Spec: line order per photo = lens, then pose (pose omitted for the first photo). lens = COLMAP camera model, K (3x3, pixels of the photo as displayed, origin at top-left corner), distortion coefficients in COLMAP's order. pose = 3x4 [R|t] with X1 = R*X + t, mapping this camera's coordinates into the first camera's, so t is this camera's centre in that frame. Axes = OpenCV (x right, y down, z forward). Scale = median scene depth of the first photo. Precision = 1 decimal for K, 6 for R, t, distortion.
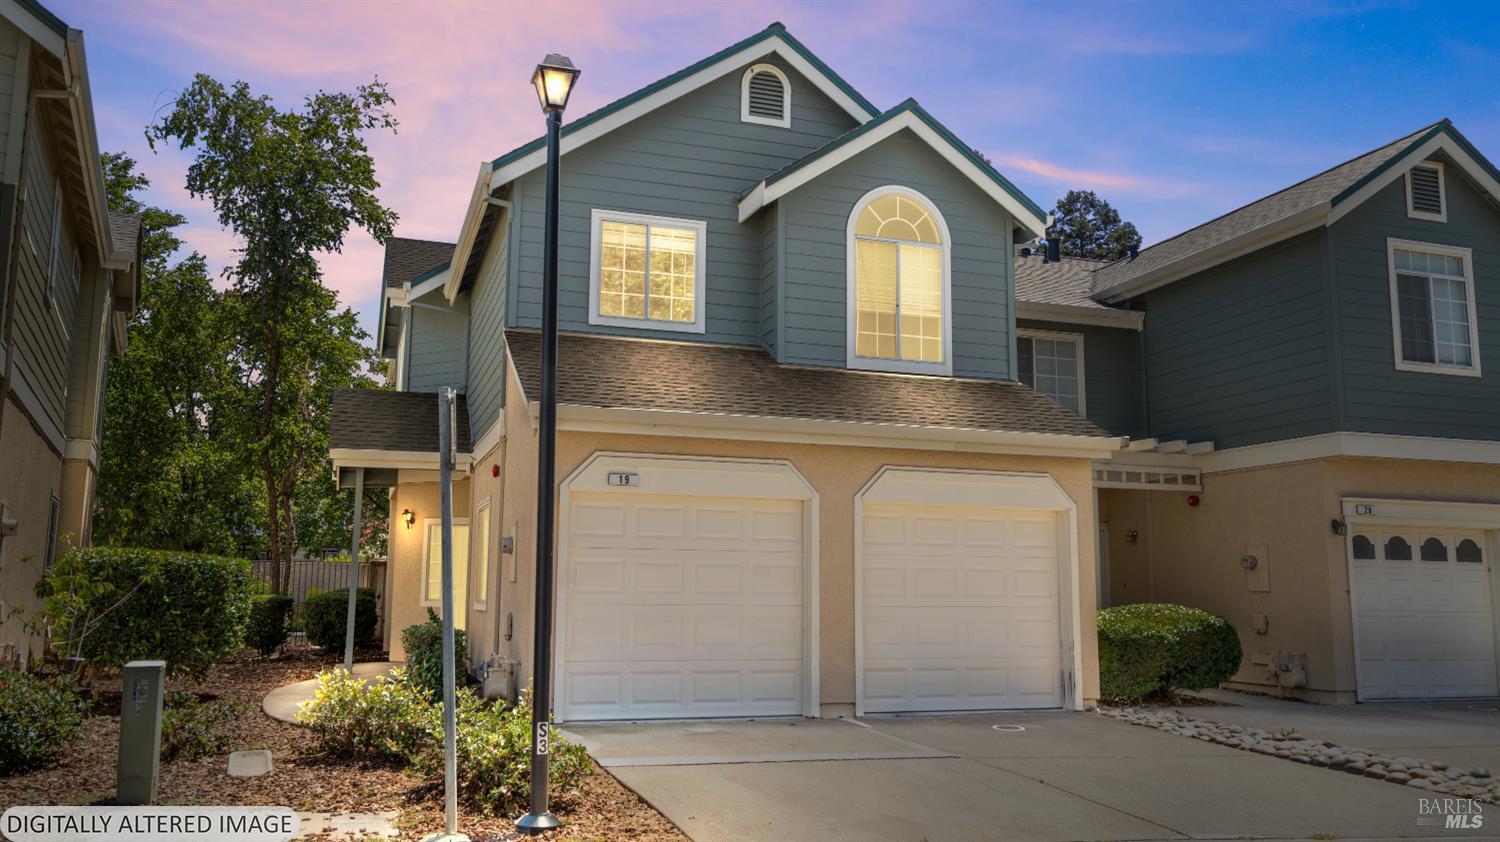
lens RADIAL K [[1196.8, 0, 749.8], [0, 1196.8, 422.1], [0, 0, 1]] dist [-0.024750, 0.086832]
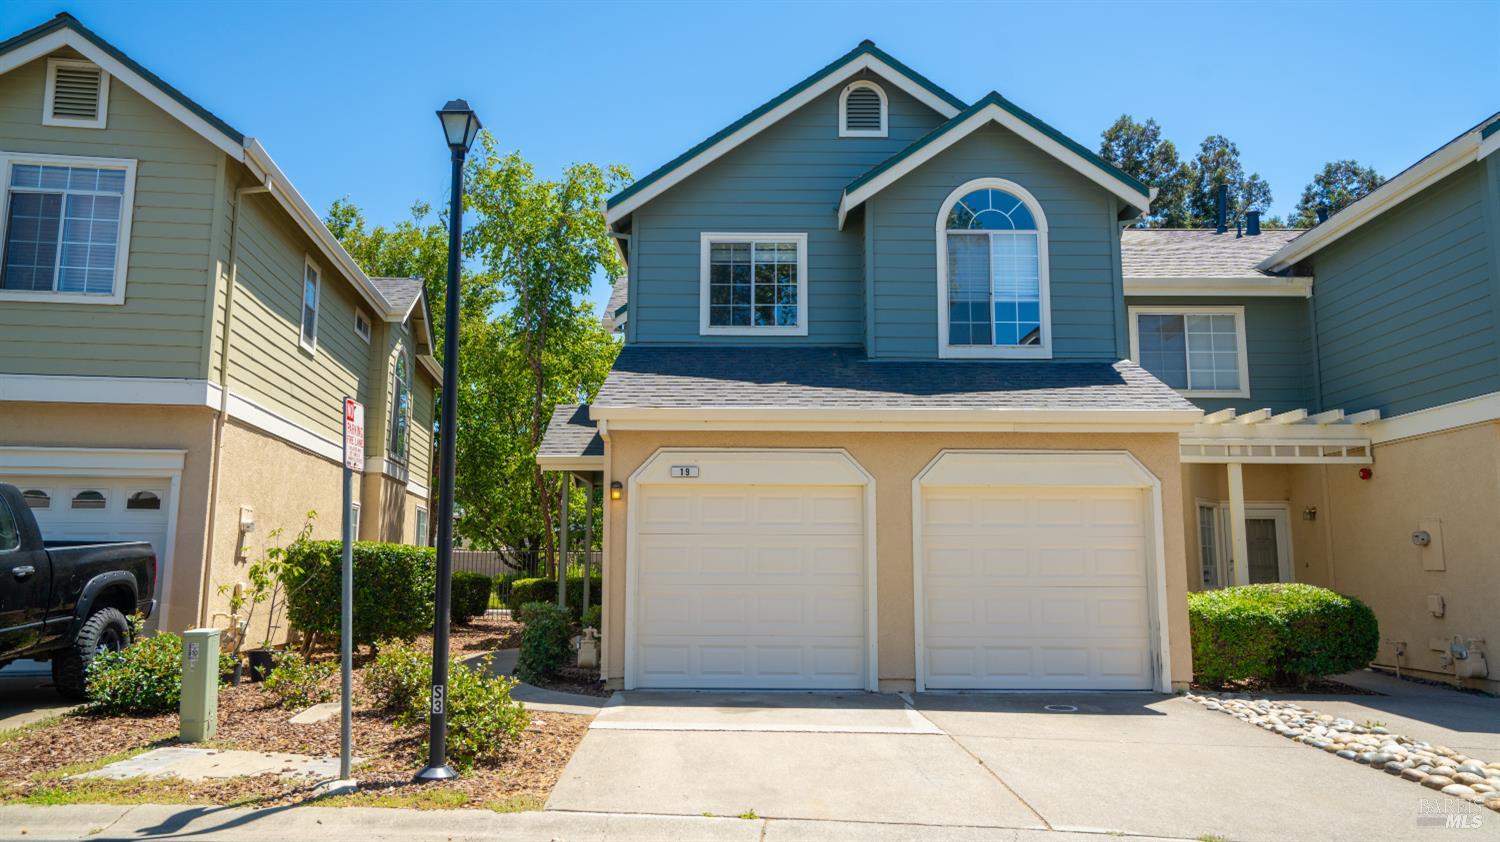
lens RADIAL K [[1059.5, 0, 751.9], [0, 1059.5, 420.7], [0, 0, 1]] dist [-0.049566, 0.103514]
pose [[0.944491, -0.051786, -0.324431, 0.211731], [0.050091, 0.998652, -0.013580, 0.013224], [0.324697, -0.003425, 0.945812, 0.071457]]
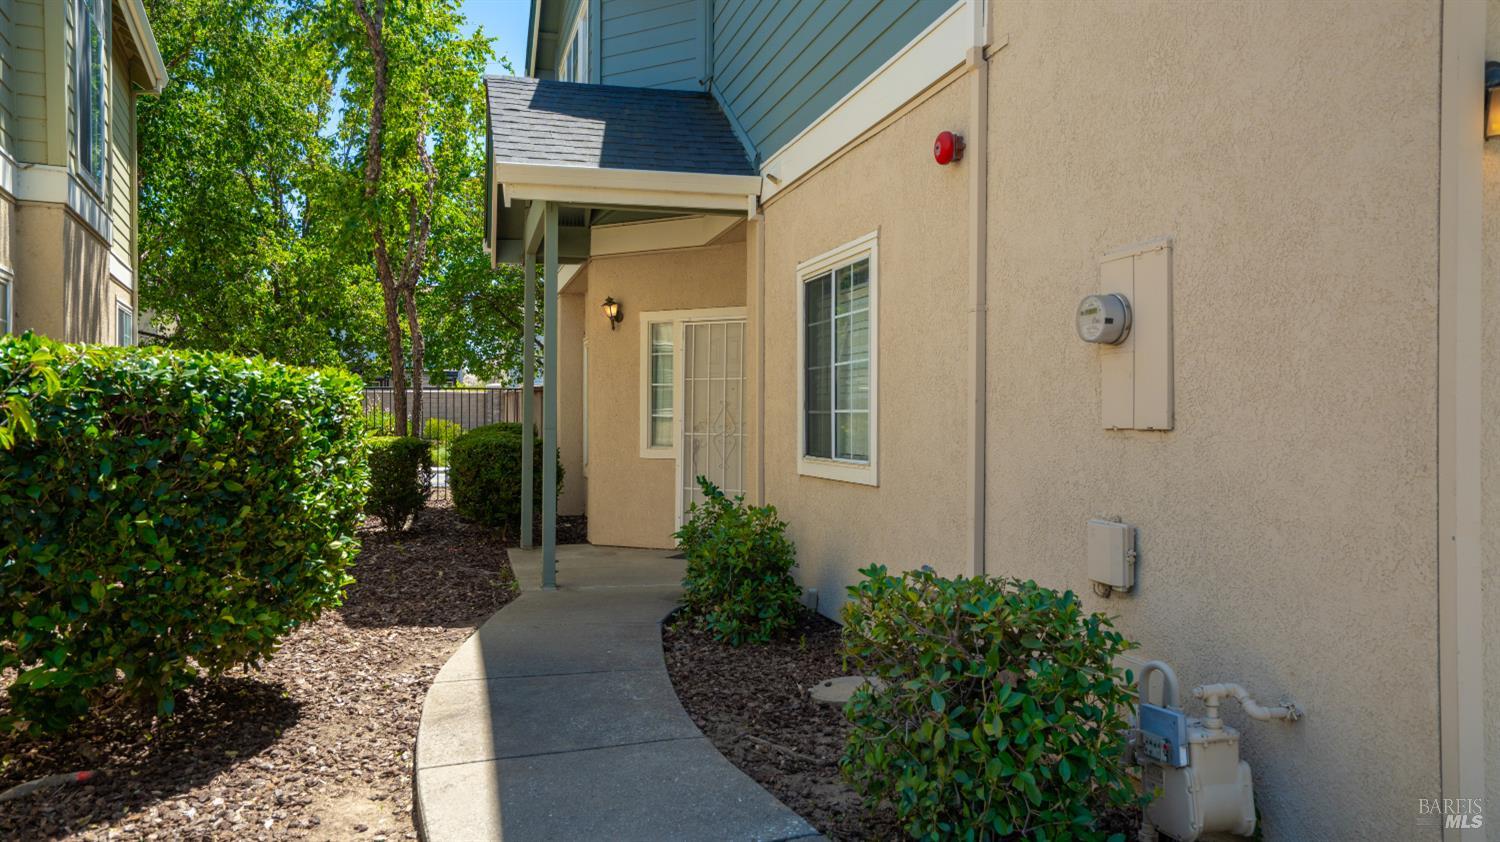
lens RADIAL K [[1103.4, 0, 749.0], [0, 1103.4, 421.1], [0, 0, 1]] dist [0.002224, 0.005515]
pose [[0.998205, -0.006092, -0.059577, -0.233143], [0.014567, 0.989633, 0.142878, 0.070840], [0.058089, -0.143489, 0.987946, 0.562453]]
